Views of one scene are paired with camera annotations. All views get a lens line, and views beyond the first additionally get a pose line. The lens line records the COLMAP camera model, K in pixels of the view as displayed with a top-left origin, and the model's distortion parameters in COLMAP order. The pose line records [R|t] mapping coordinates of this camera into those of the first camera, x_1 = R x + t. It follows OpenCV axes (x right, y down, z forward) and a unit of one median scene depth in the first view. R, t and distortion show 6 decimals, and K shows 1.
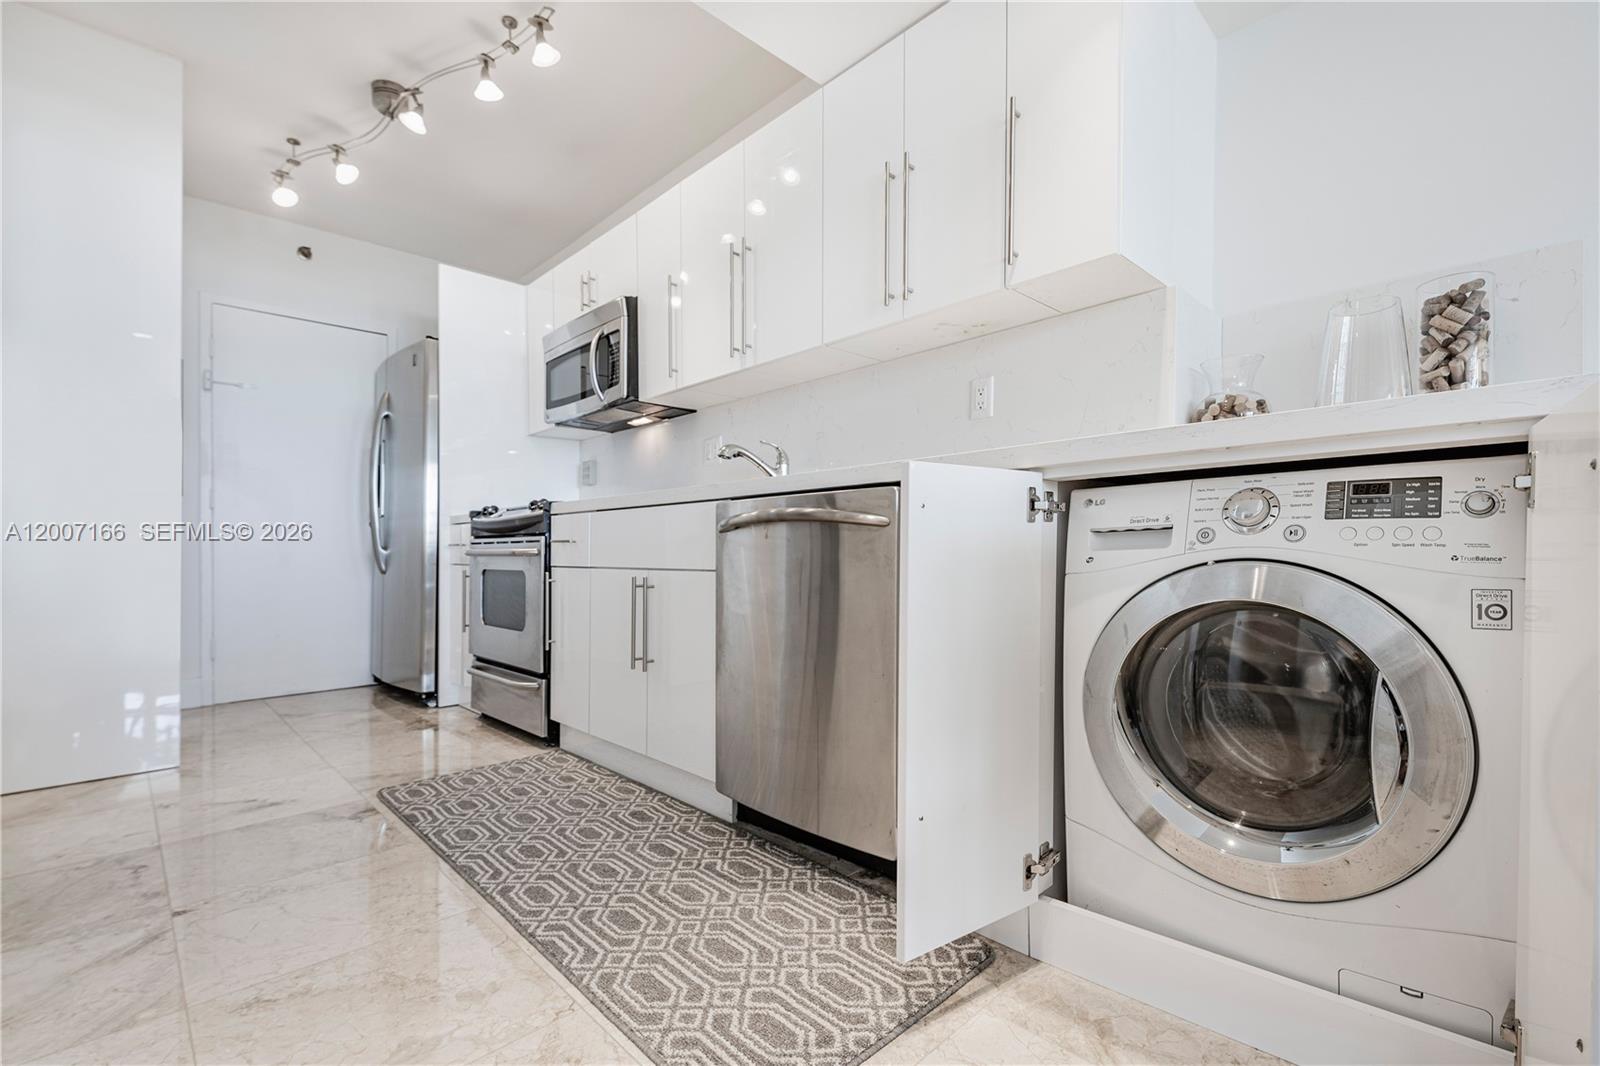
lens RADIAL K [[712.2, 0, 797.5], [0, 712.2, 547.5], [0, 0, 1]] dist [0.011601, -0.000524]
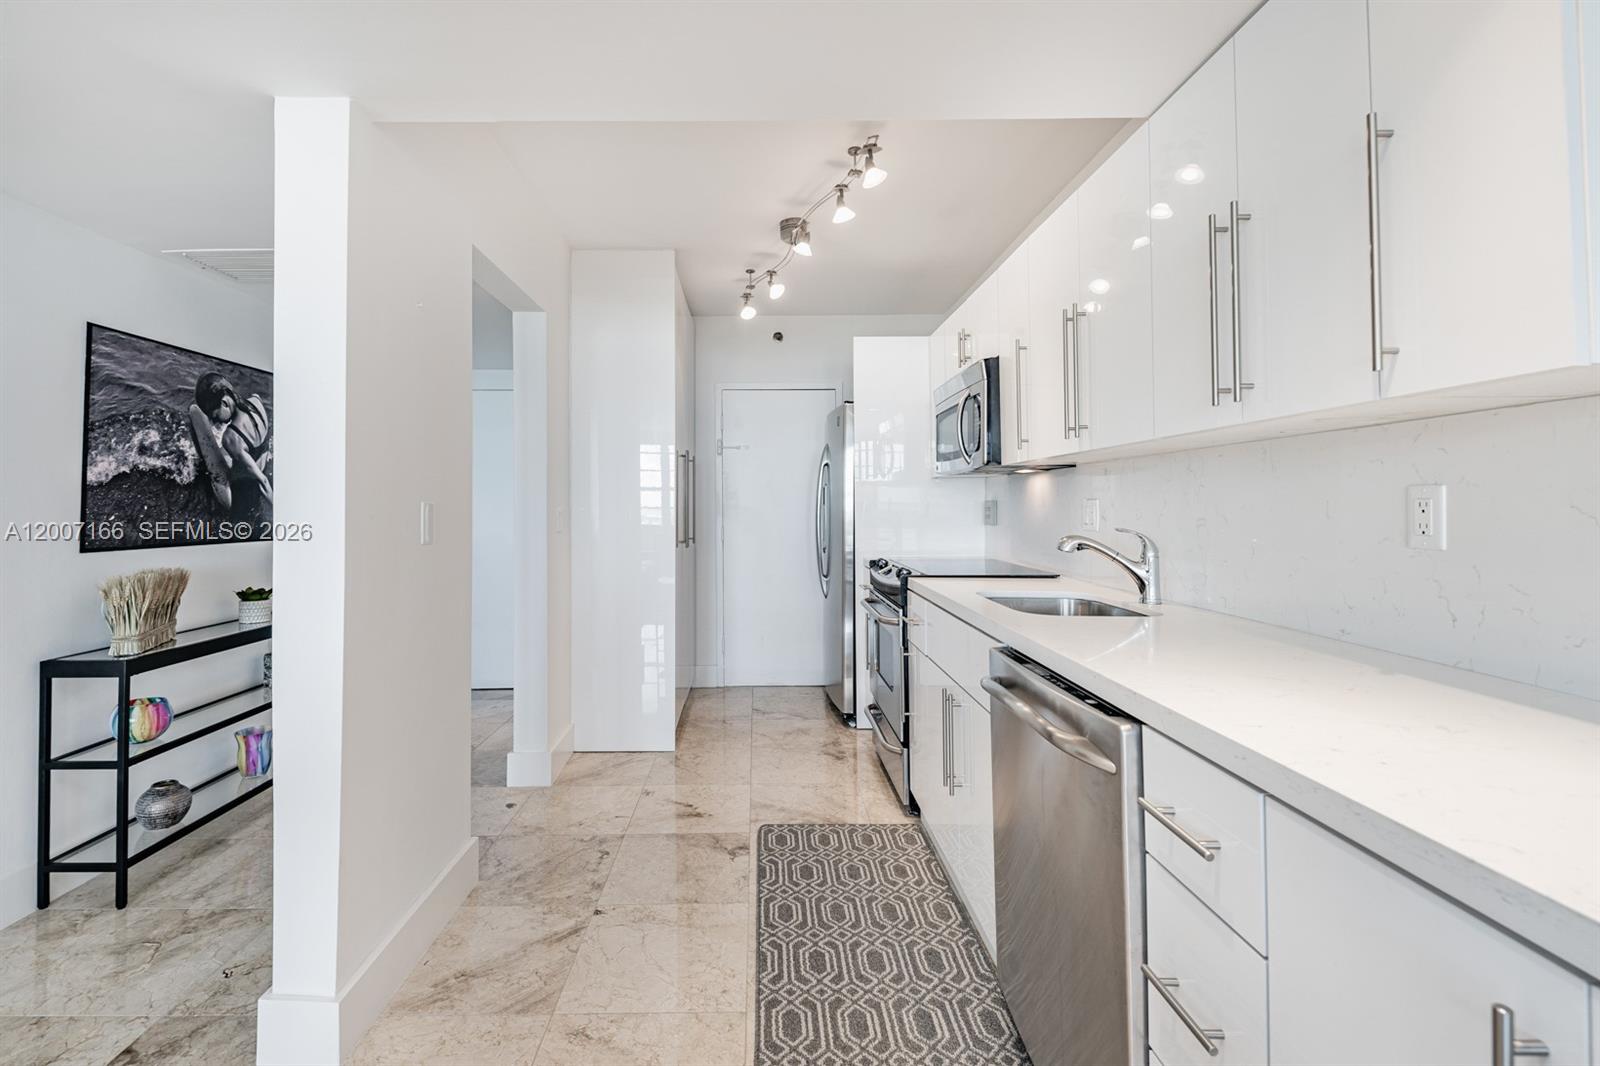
lens RADIAL K [[703.9, 0, 739.7], [0, 703.9, 480.9], [0, 0, 1]] dist [0.001306, -0.000386]
pose [[0.712319, -0.026793, -0.701344, 0.221254], [0.008077, 0.999518, -0.029981, -0.192673], [0.701809, 0.015691, 0.712192, 0.109041]]
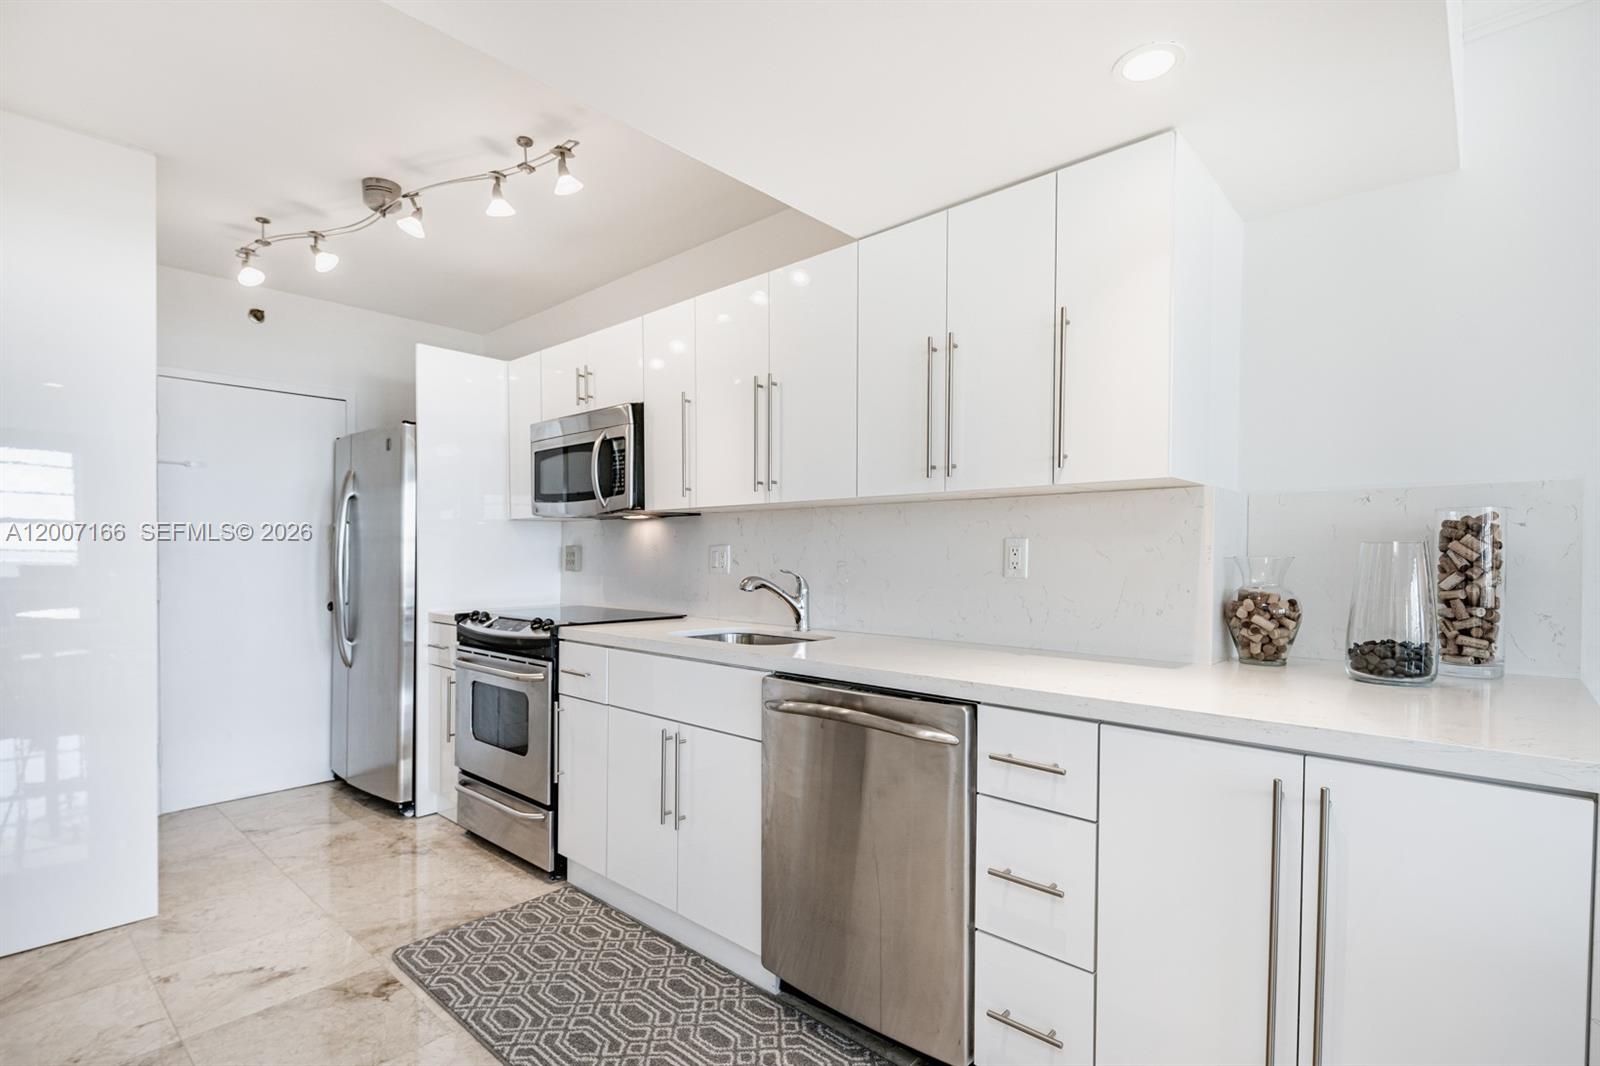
lens RADIAL K [[775.3, 0, 789.7], [0, 775.3, 551.5], [0, 0, 1]] dist [0.012905, -0.001585]
pose [[0.998094, 0.002014, 0.061675, -0.110620], [-0.002427, 0.999975, 0.006623, -0.190889], [-0.061660, -0.006760, 0.998074, -0.067761]]
